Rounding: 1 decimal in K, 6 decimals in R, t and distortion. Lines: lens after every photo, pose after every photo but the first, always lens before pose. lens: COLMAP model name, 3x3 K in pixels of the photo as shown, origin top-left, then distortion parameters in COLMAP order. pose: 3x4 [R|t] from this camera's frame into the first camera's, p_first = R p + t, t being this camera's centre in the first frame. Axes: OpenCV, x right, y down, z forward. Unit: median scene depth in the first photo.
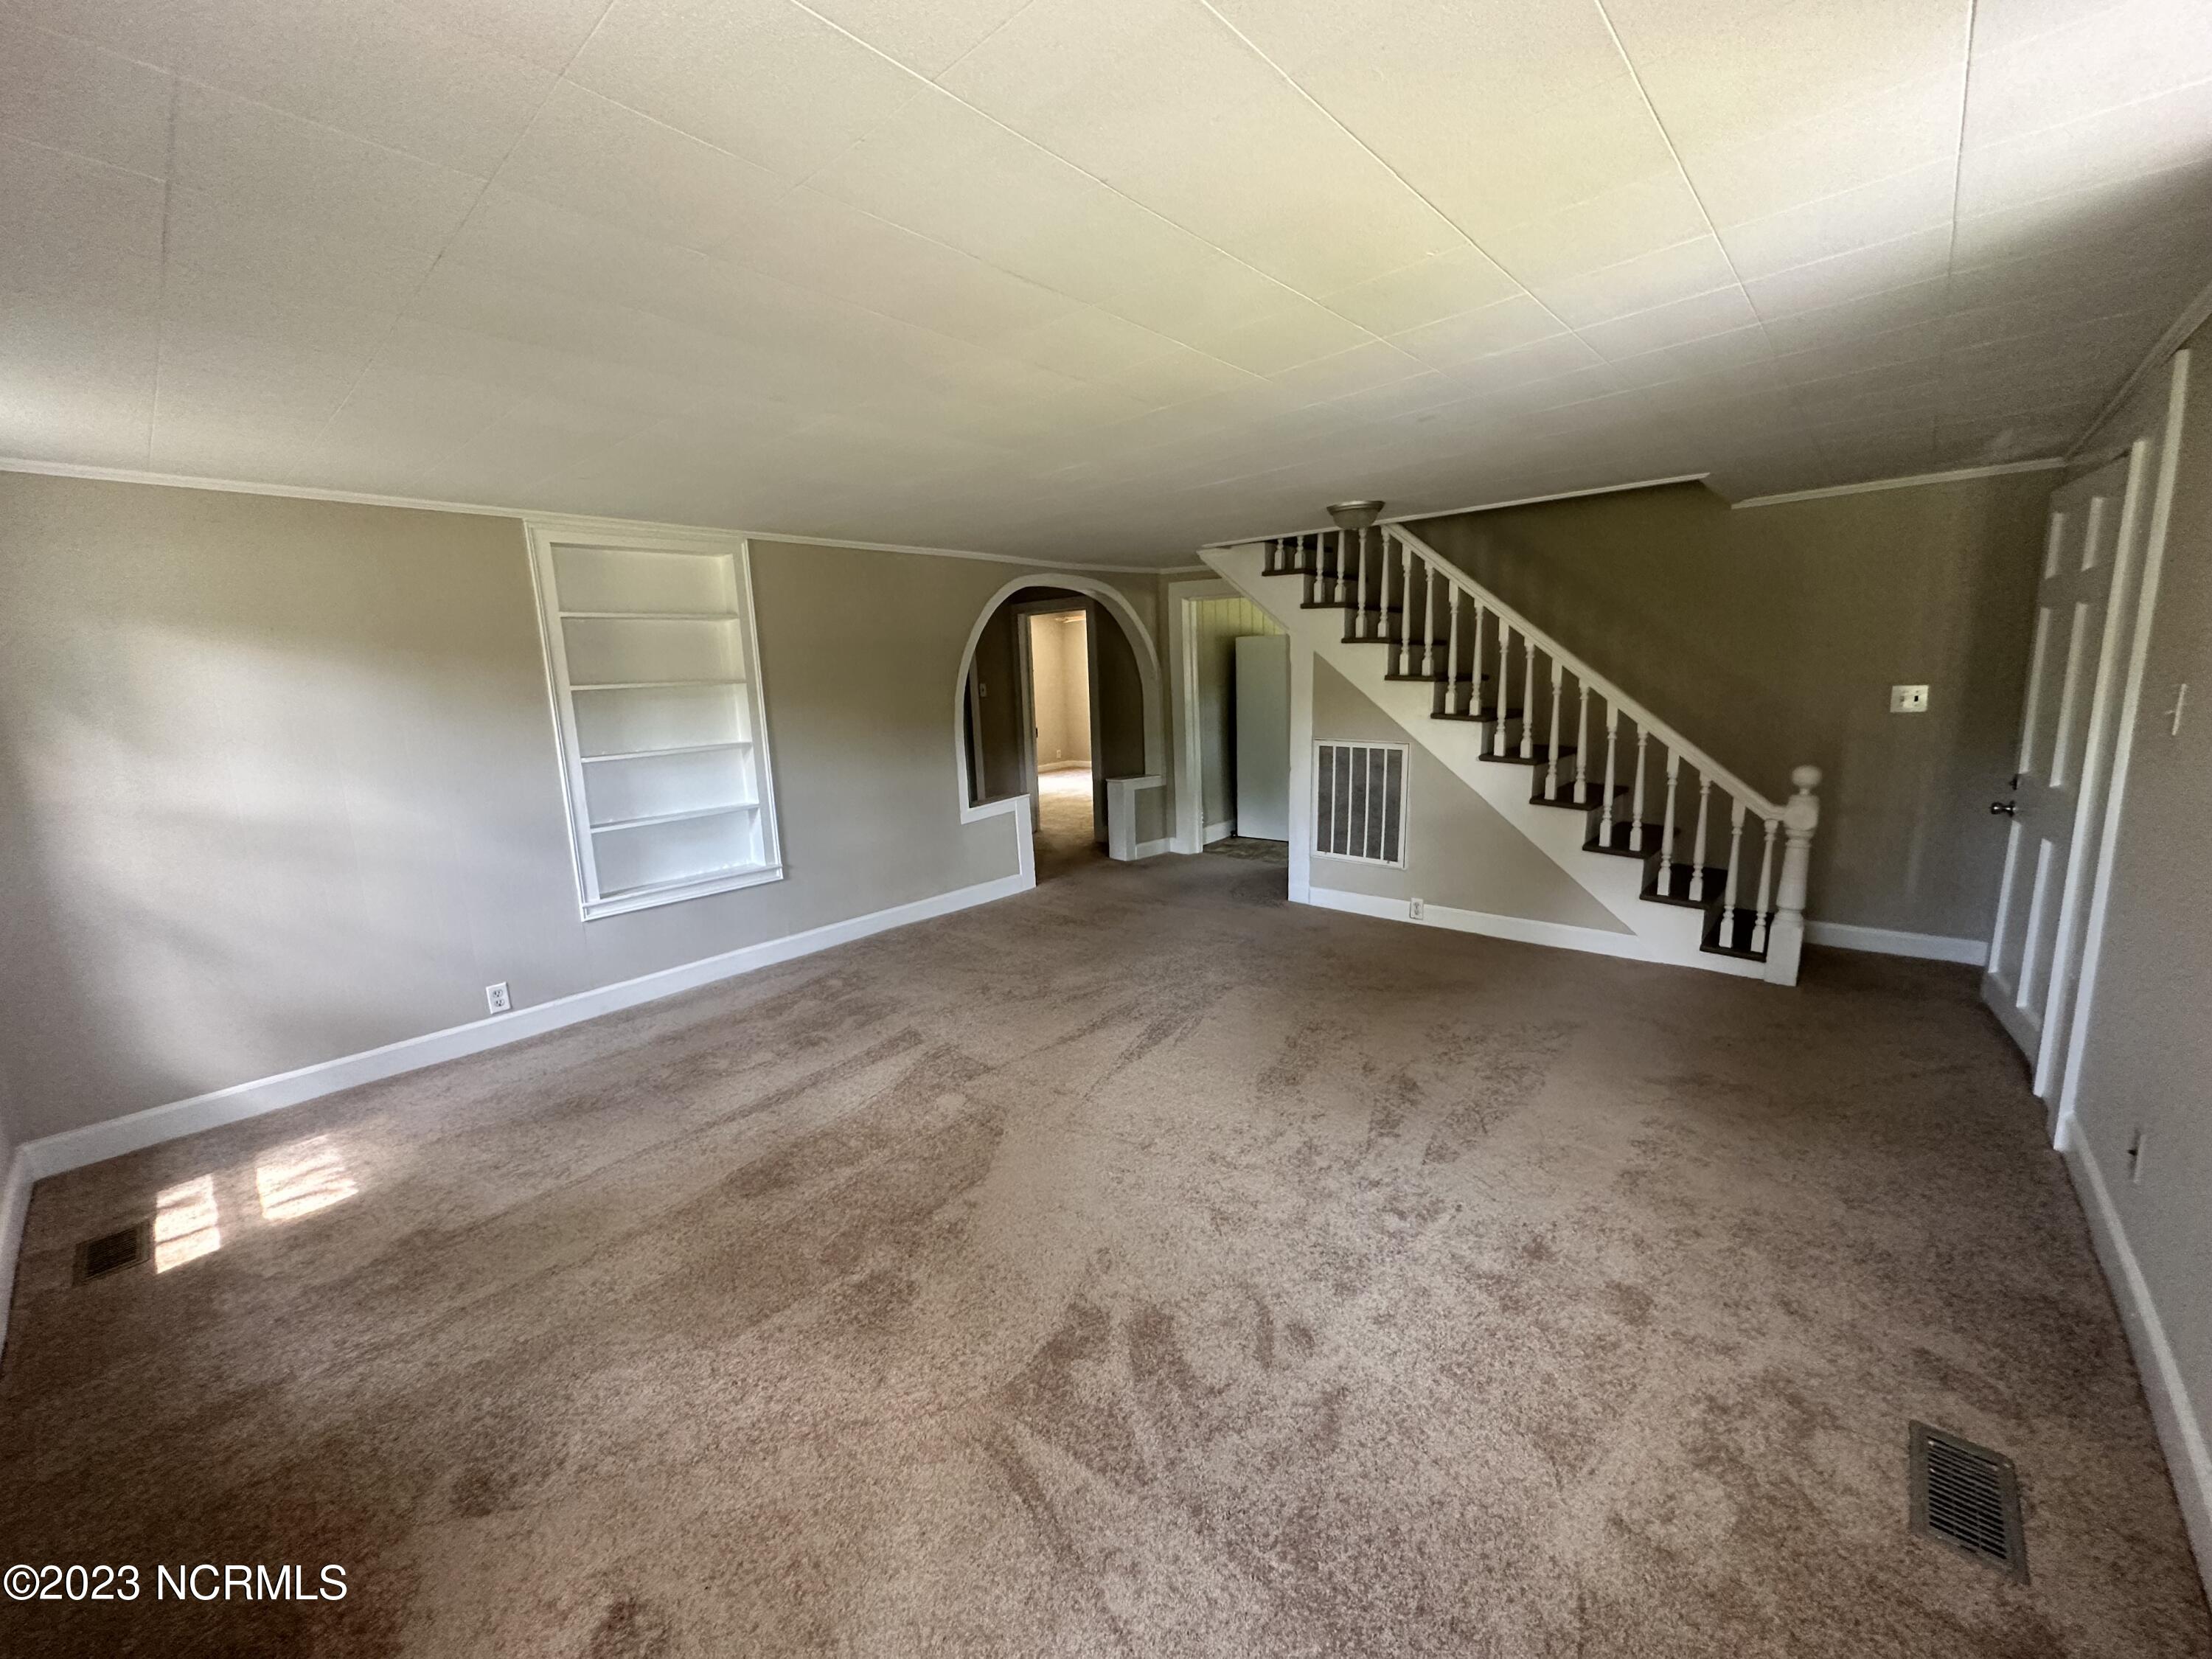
lens RADIAL K [[874.3, 0, 1107.3], [0, 874.3, 827.8], [0, 0, 1]] dist [0.000821, 0.000058]
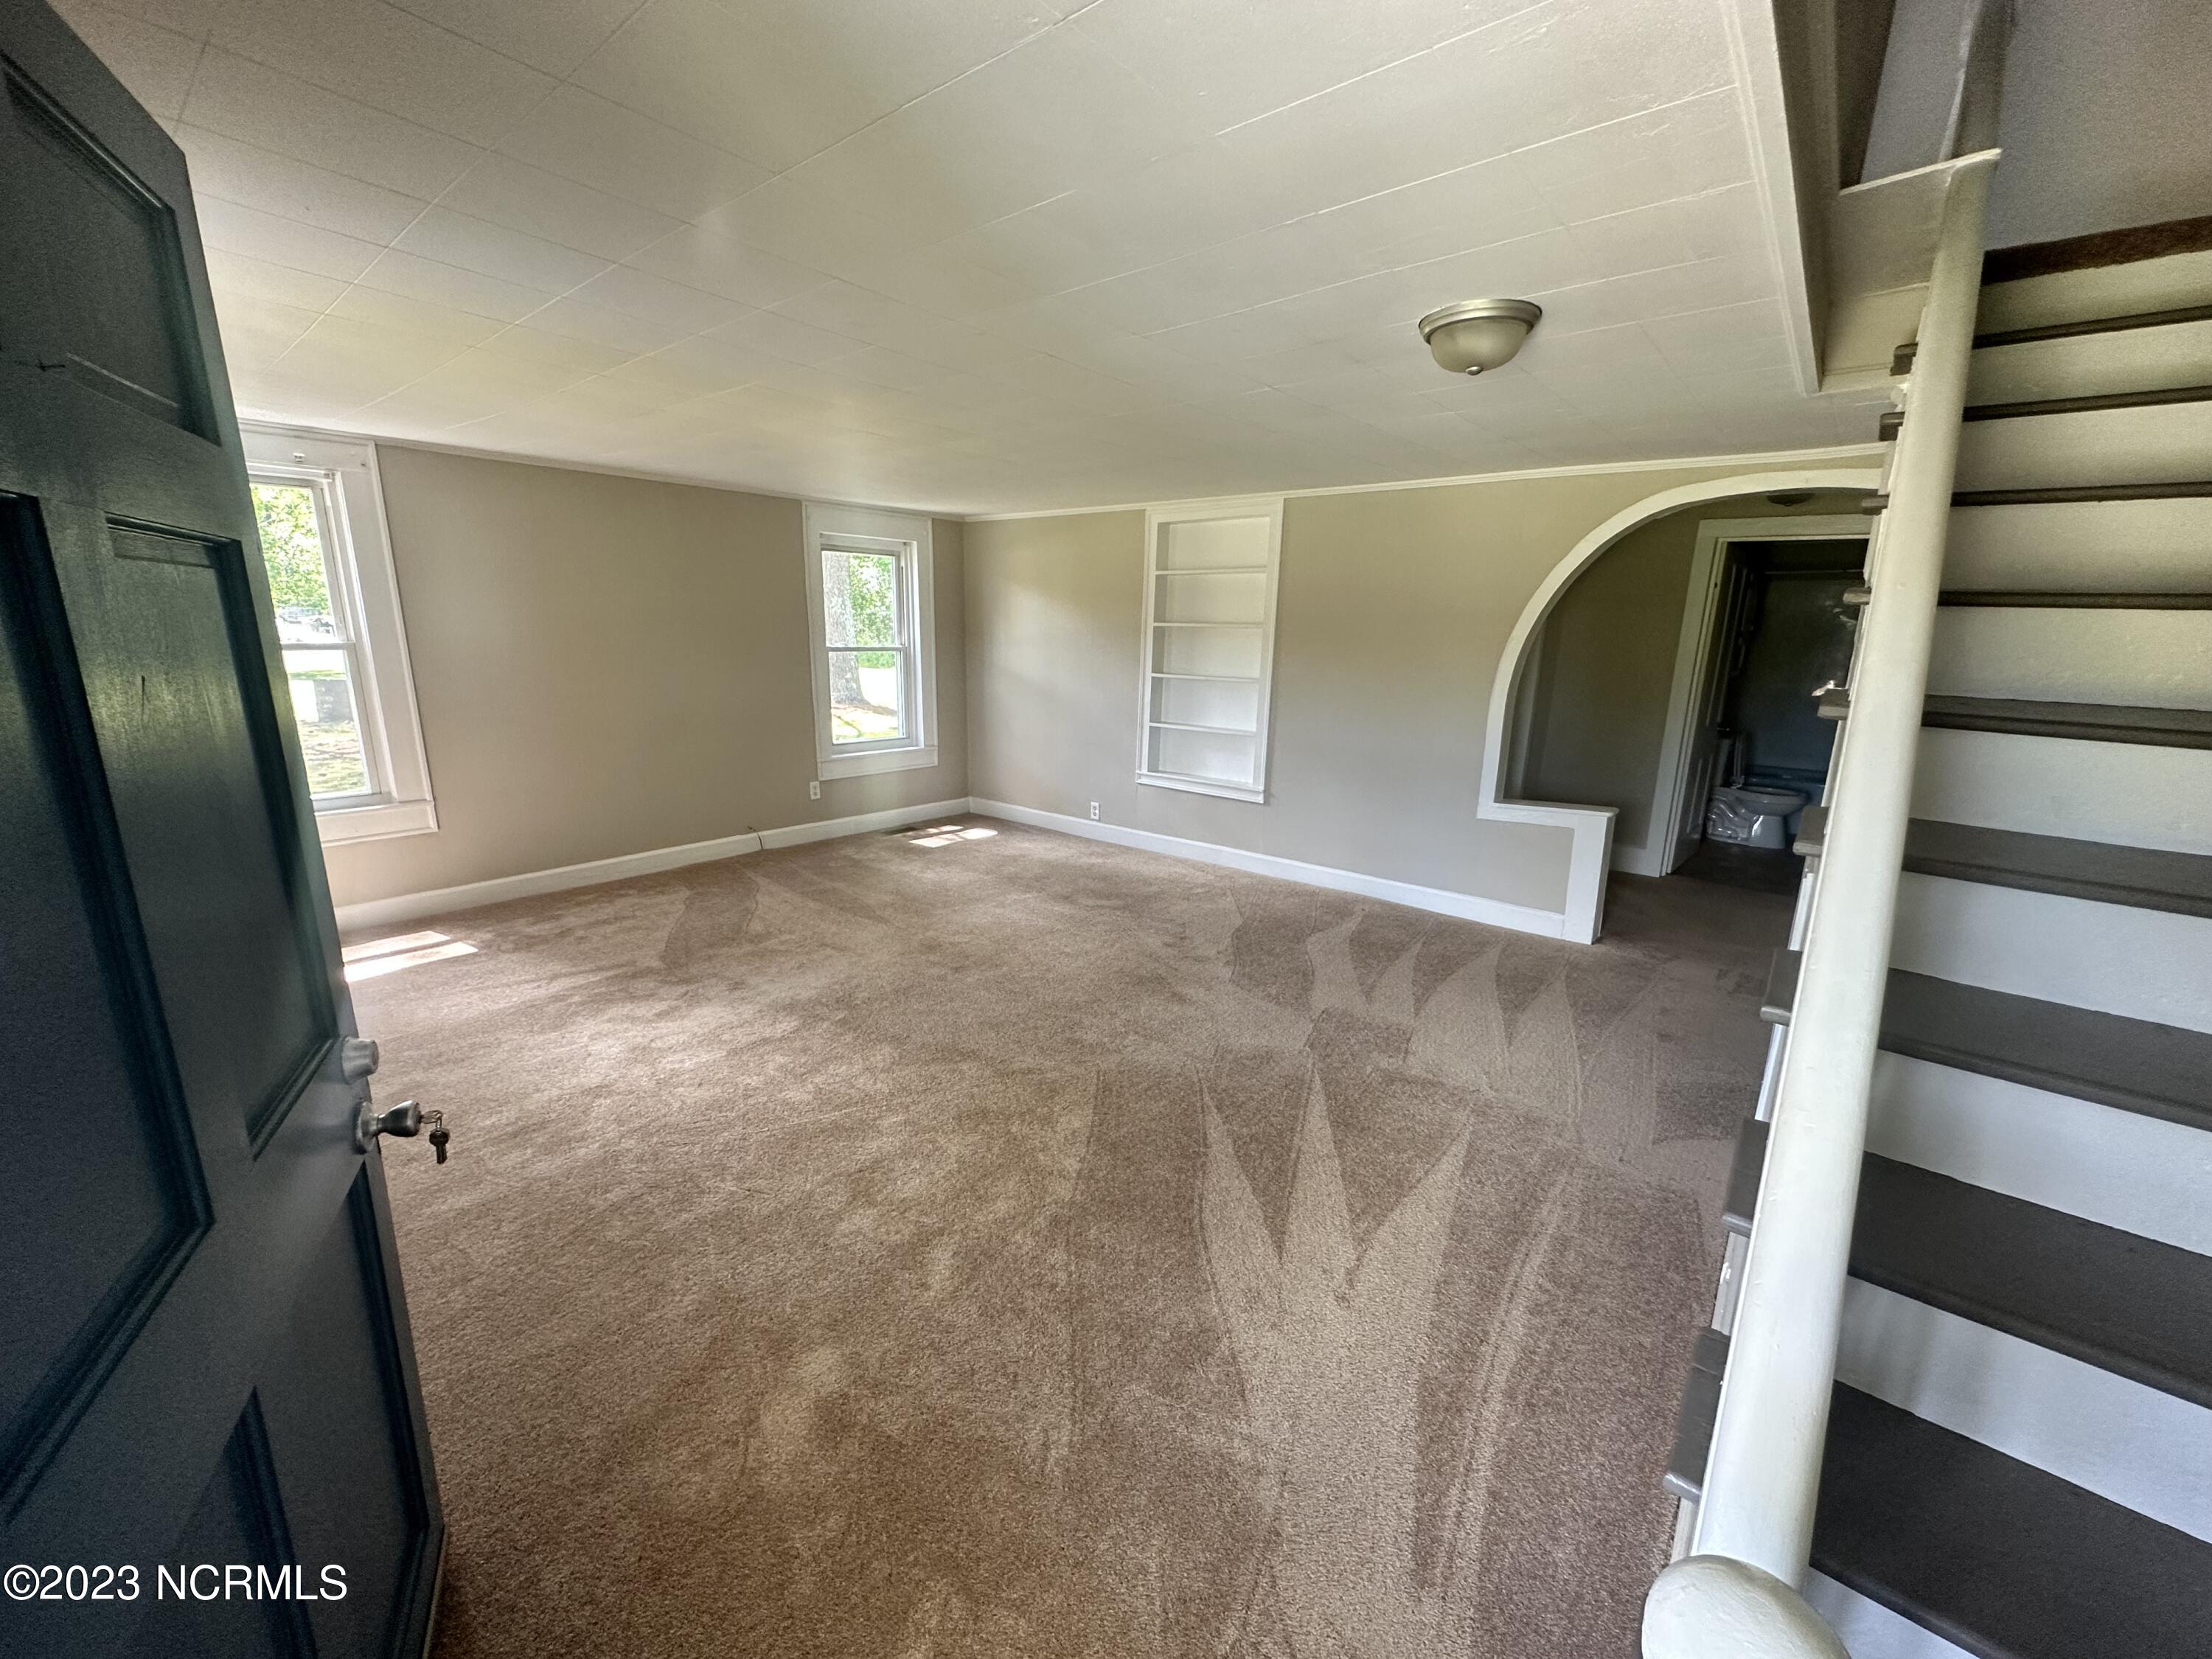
lens RADIAL K [[874.3, 0, 1099.9], [0, 874.3, 823.1], [0, 0, 1]] dist [0.000821, 0.000058]
pose [[0.010242, 0.271048, -0.962511, 0.761301], [-0.186342, 0.946218, 0.264477, -0.186496], [0.982432, 0.176647, 0.060199, 0.766581]]
